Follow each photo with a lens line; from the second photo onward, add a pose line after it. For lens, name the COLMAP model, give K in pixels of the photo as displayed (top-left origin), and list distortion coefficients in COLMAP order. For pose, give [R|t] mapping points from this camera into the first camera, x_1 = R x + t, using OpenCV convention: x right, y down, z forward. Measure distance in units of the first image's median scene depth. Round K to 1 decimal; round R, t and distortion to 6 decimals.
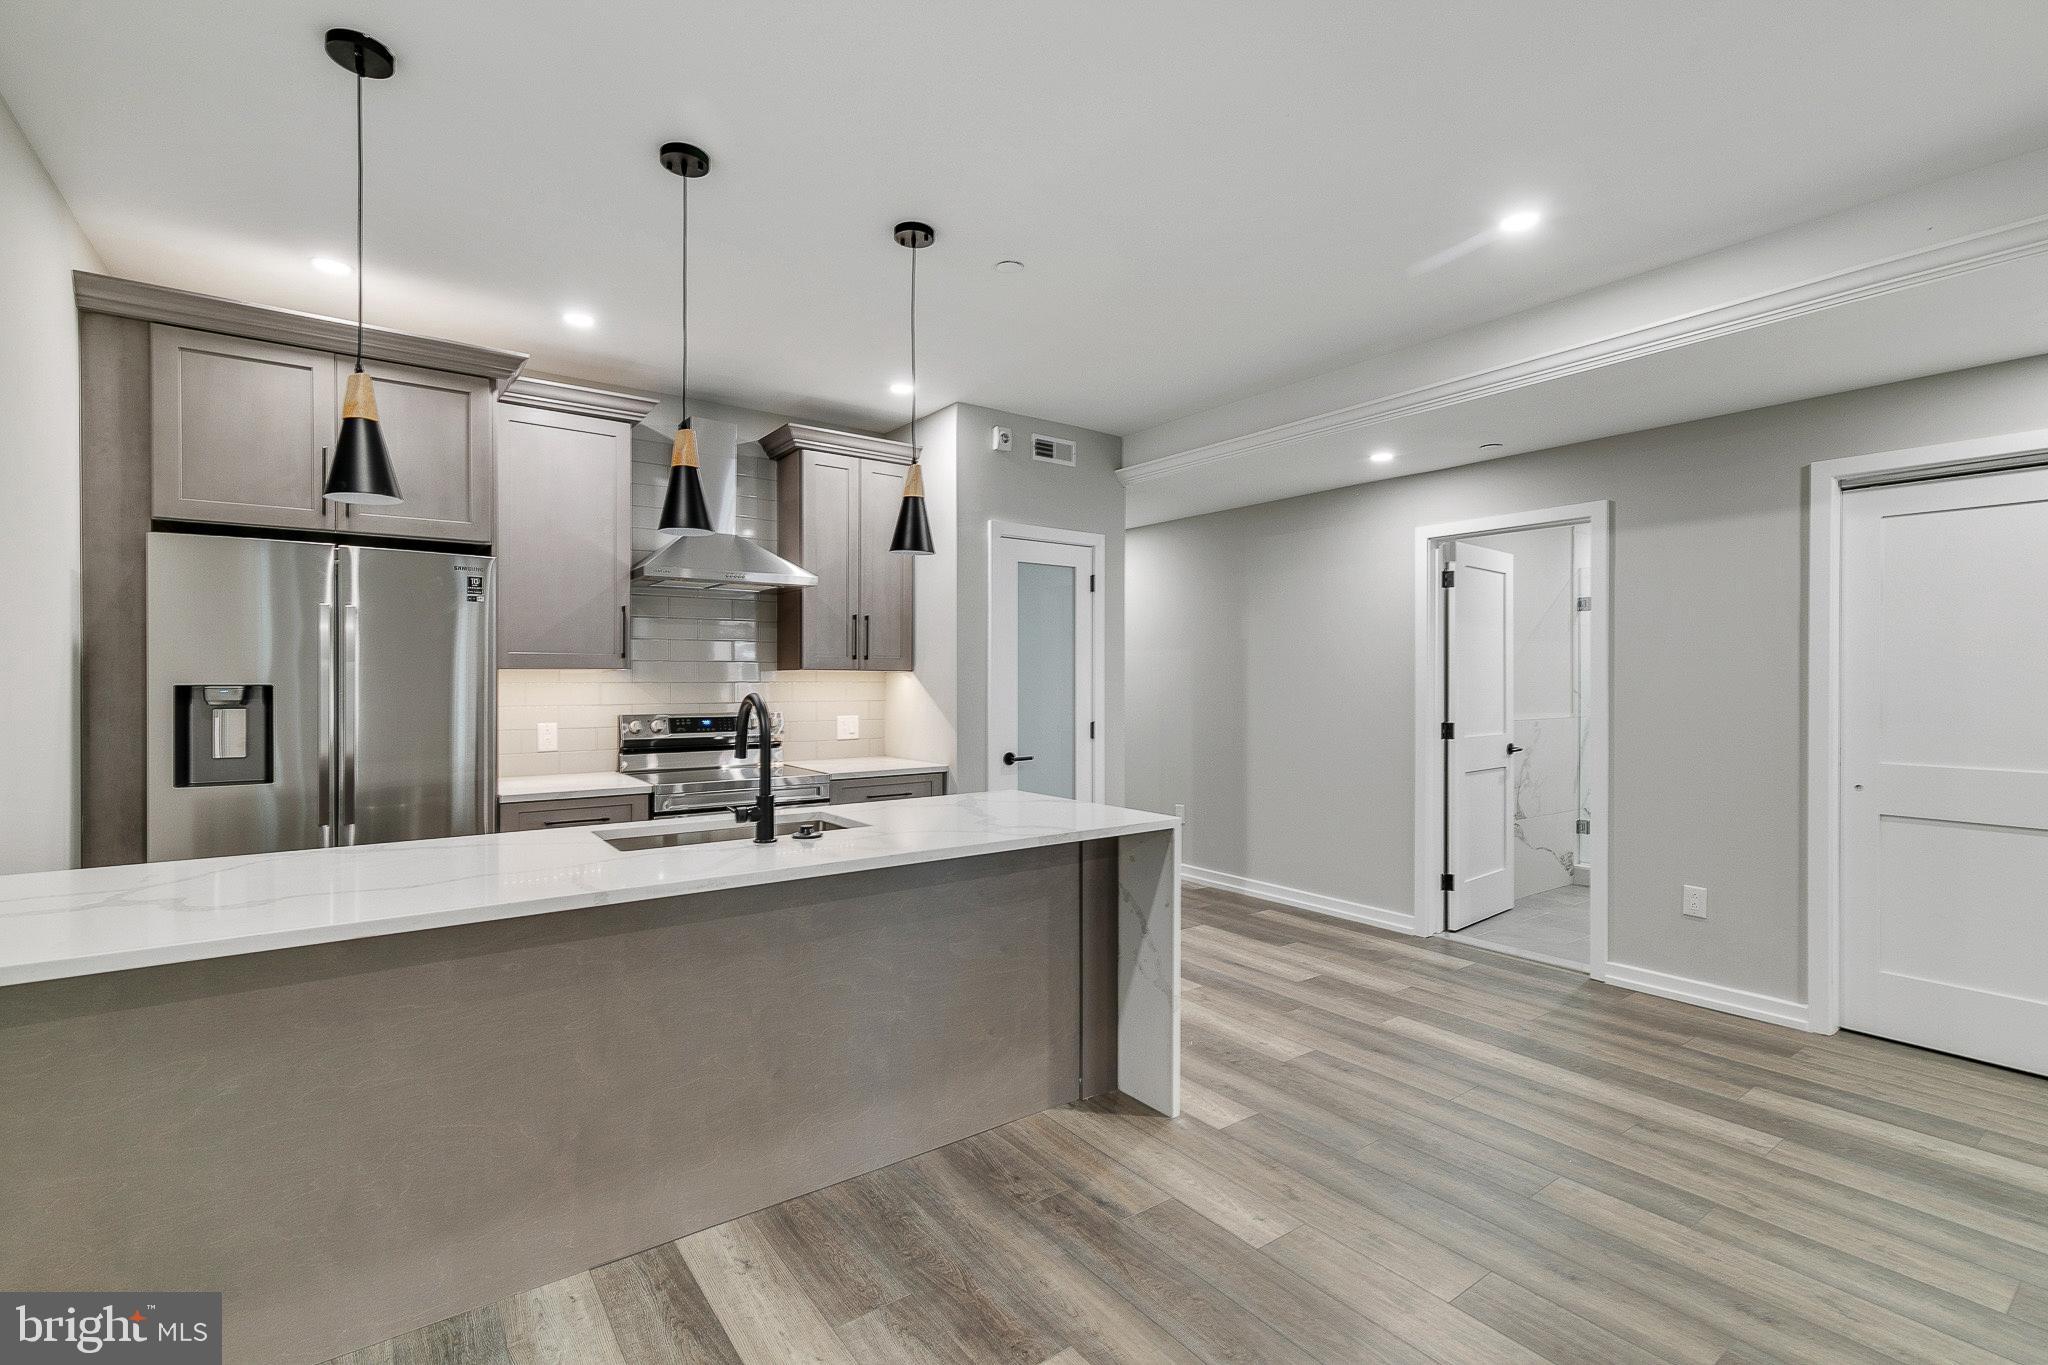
lens RADIAL K [[940.5, 0, 1035.9], [0, 940.5, 667.6], [0, 0, 1]] dist [0.011063, -0.001639]
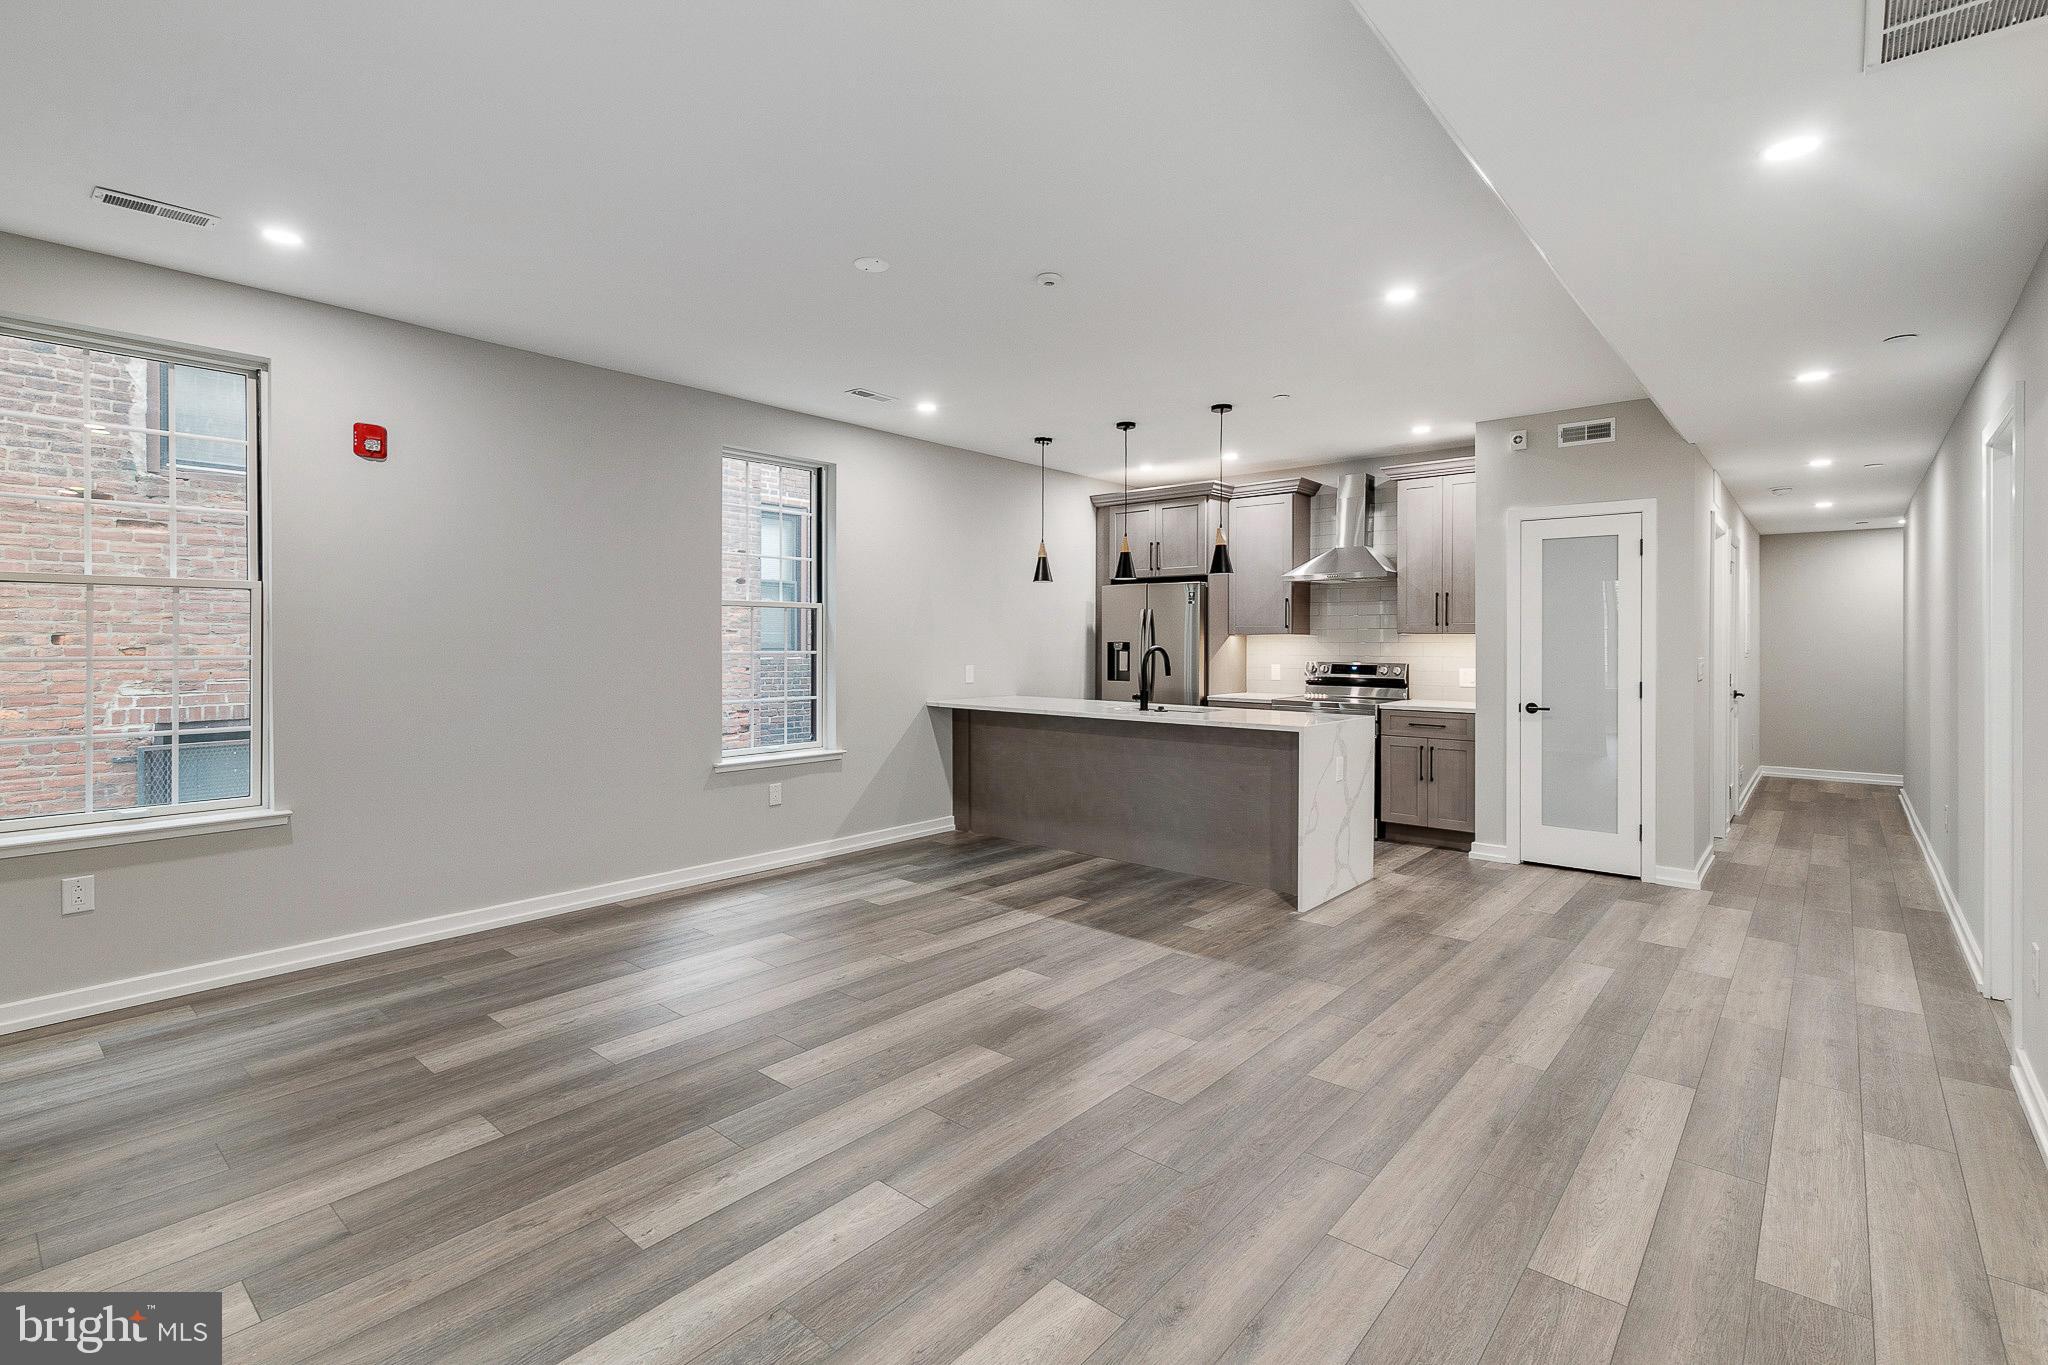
lens RADIAL K [[940.5, 0, 1035.7], [0, 940.5, 643.4], [0, 0, 1]] dist [0.011063, -0.001639]
pose [[0.225994, 0.002561, -0.974125, 1.281030], [0.009562, 0.999943, 0.004847, 0.005984], [0.974082, -0.010410, 0.225956, 0.159601]]
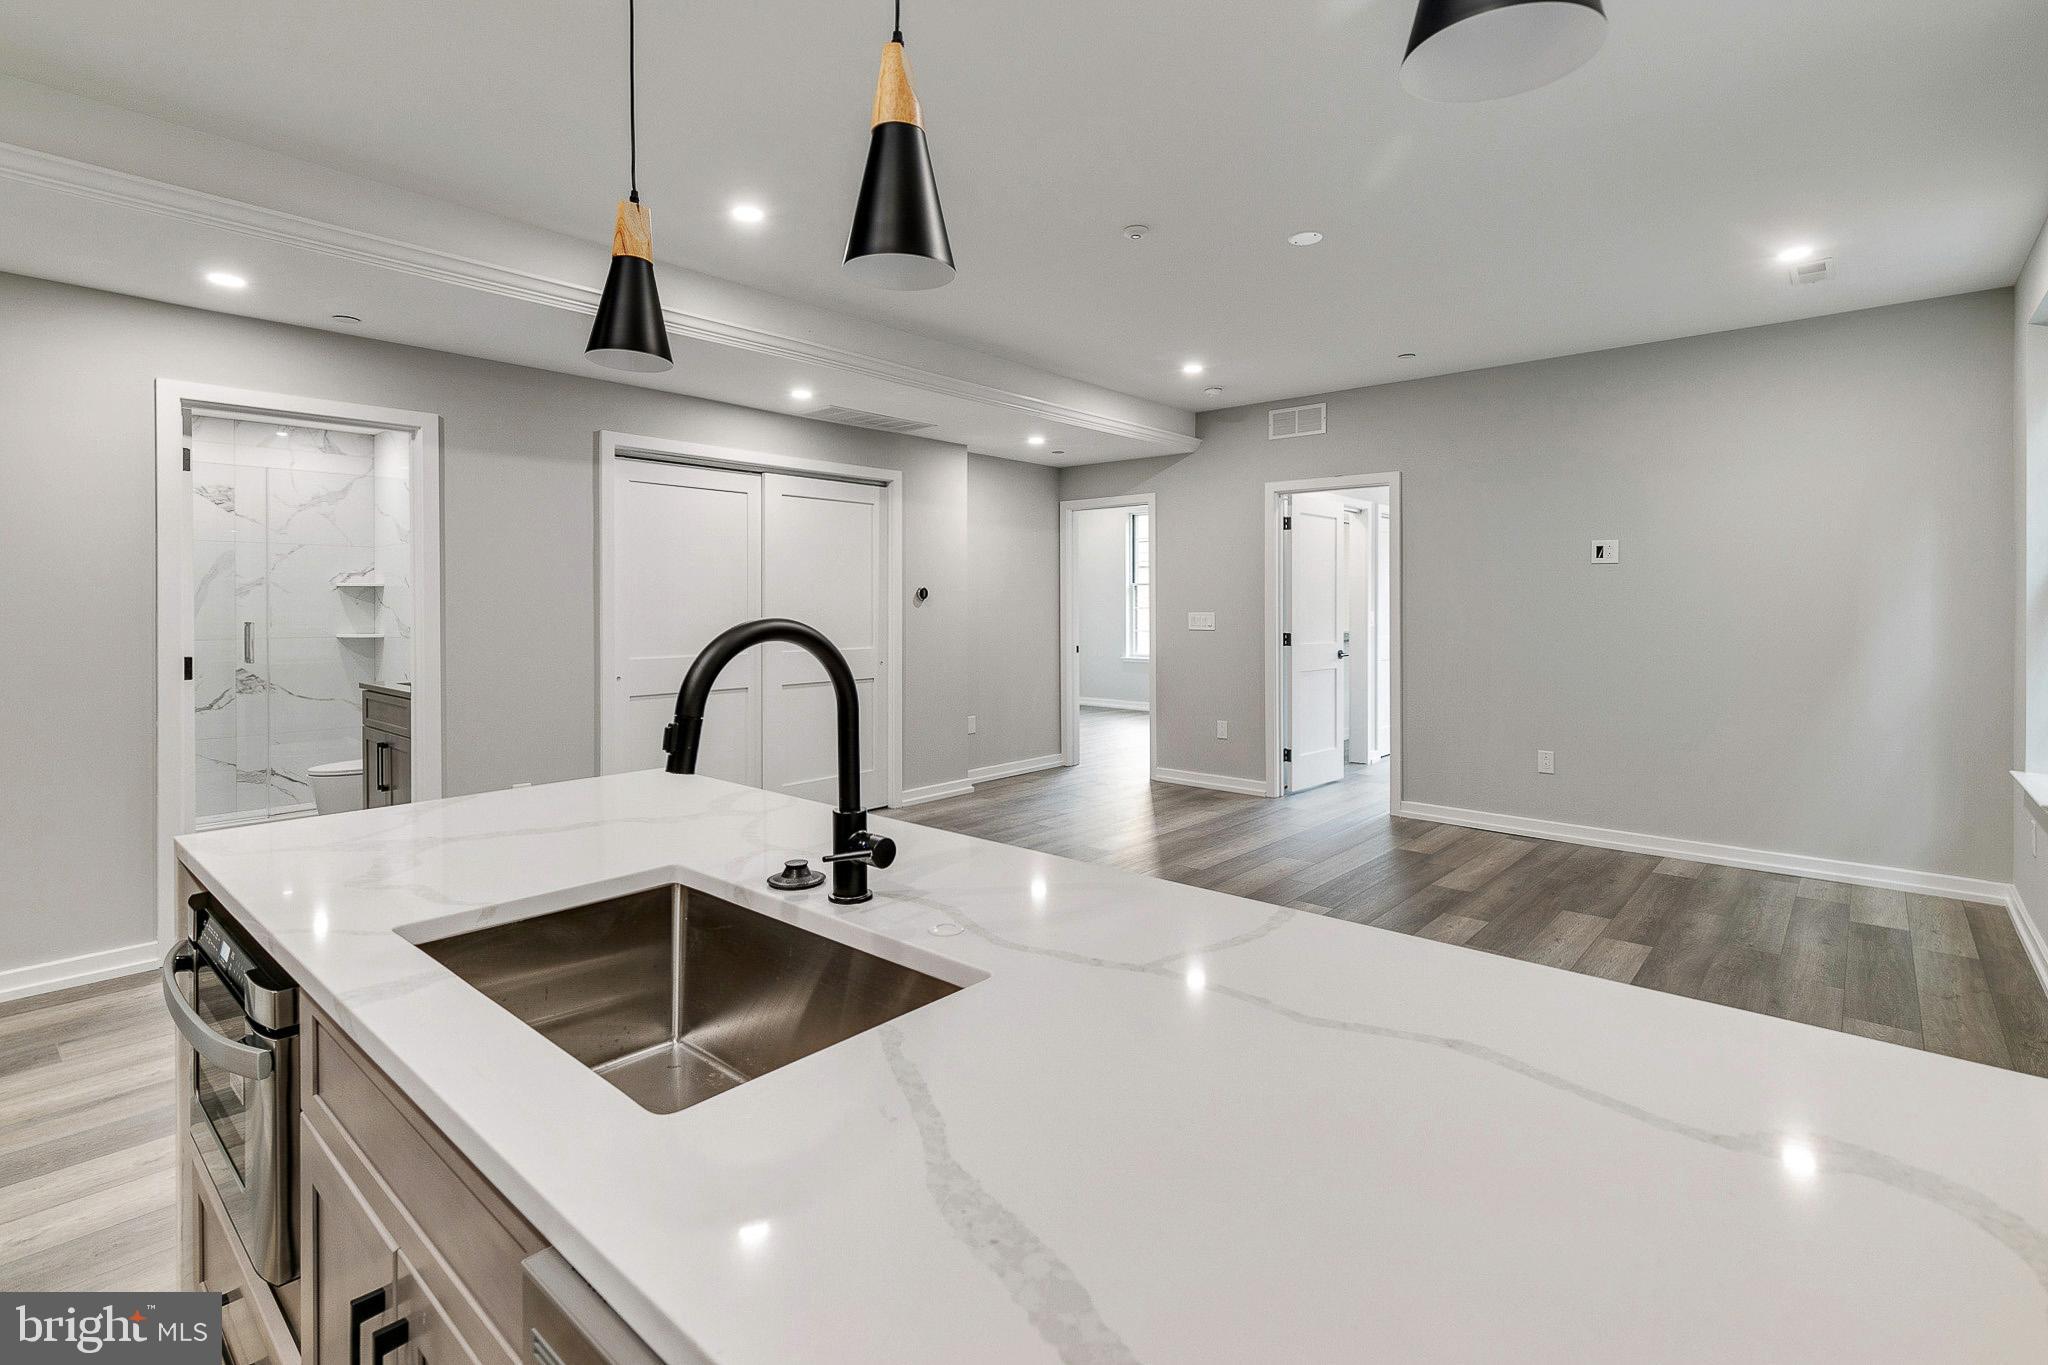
lens RADIAL K [[940.5, 0, 1009.9], [0, 940.5, 617.5], [0, 0, 1]] dist [0.011063, -0.001639]
pose [[-0.209685, -0.015265, 0.977650, -0.539326], [-0.011669, 0.999846, 0.013109, 0.013415], [-0.977699, -0.008659, -0.209831, 0.722601]]
